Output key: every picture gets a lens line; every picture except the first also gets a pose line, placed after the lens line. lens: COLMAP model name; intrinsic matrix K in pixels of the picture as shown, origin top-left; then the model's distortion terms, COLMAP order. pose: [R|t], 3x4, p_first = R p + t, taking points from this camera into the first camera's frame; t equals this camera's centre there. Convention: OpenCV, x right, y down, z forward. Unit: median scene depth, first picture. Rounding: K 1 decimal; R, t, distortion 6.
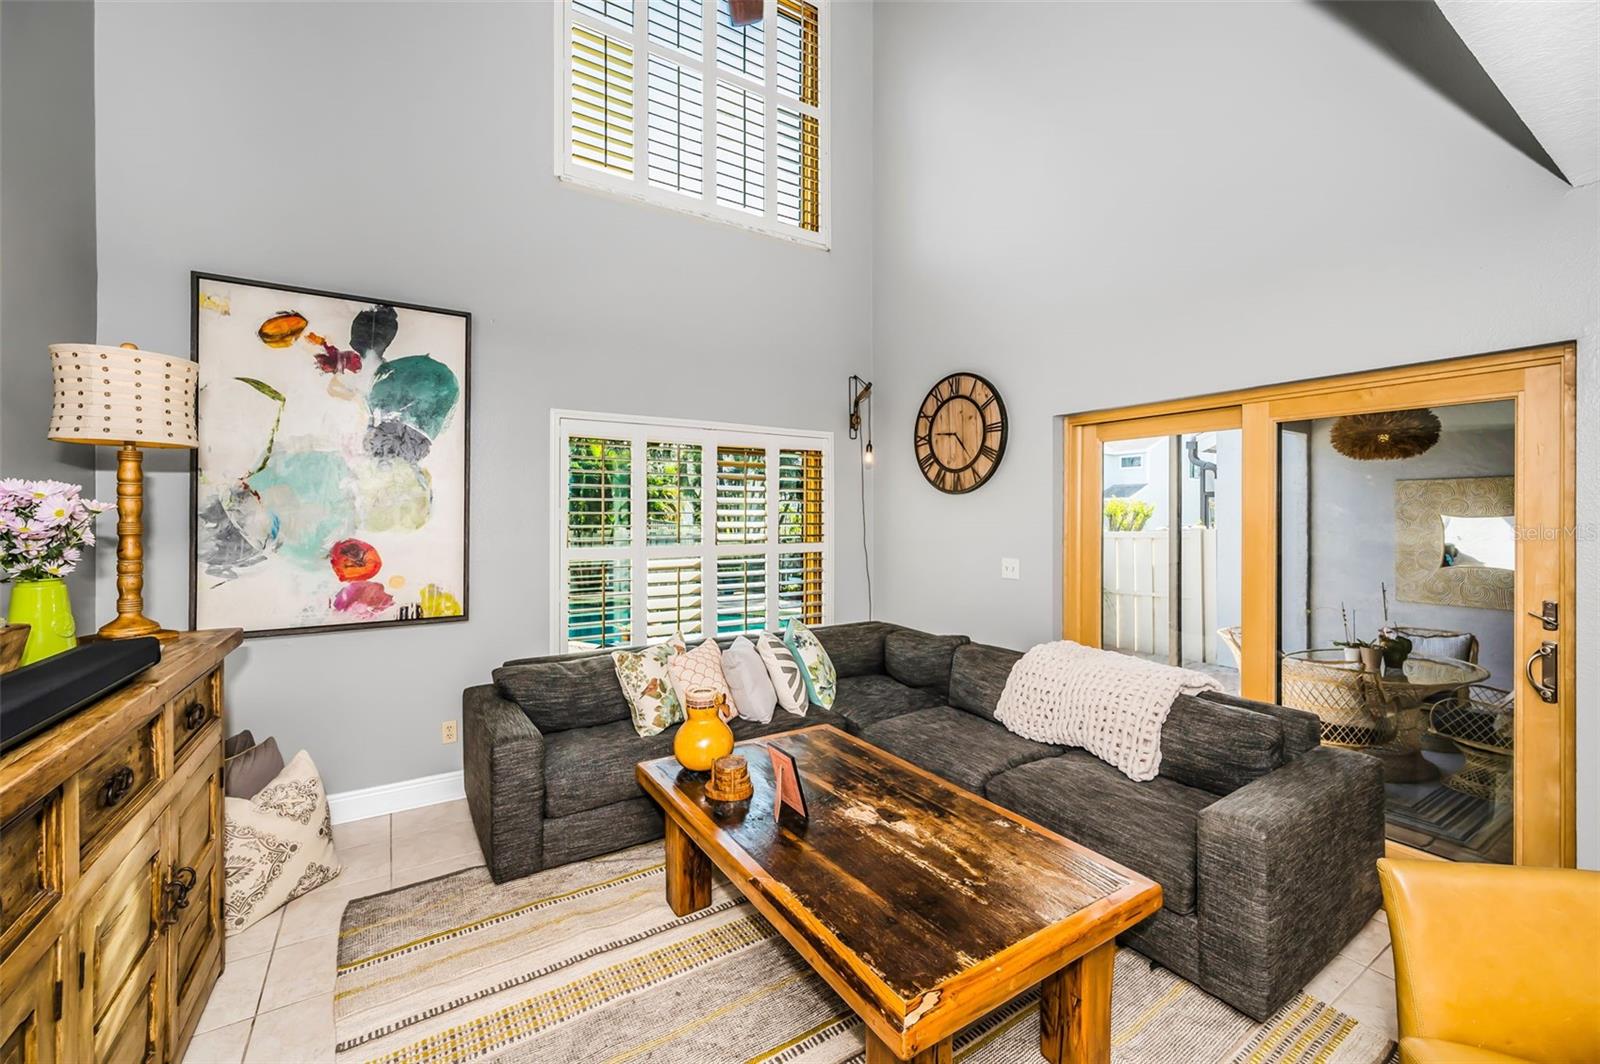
lens RADIAL K [[635.3, 0, 800.5], [0, 635.3, 525.6], [0, 0, 1]] dist [-0.001670, -0.000105]
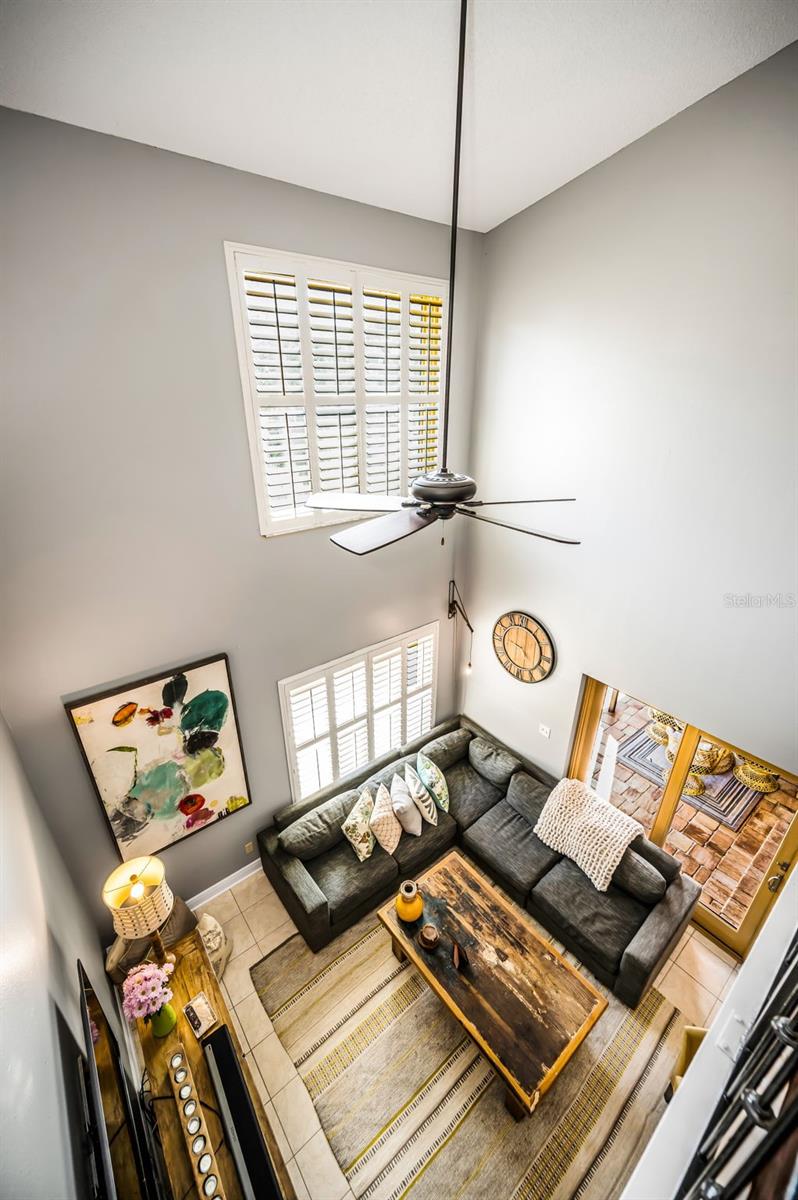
lens RADIAL K [[476.5, 0, 387.8], [0, 476.5, 576.0], [0, 0, 1]] dist [-0.001670, -0.000105]
pose [[0.994184, -0.044738, 0.097967, -0.266194], [-0.000421, 0.908018, 0.418932, -1.065266], [-0.107698, -0.416536, 0.902717, 0.021433]]
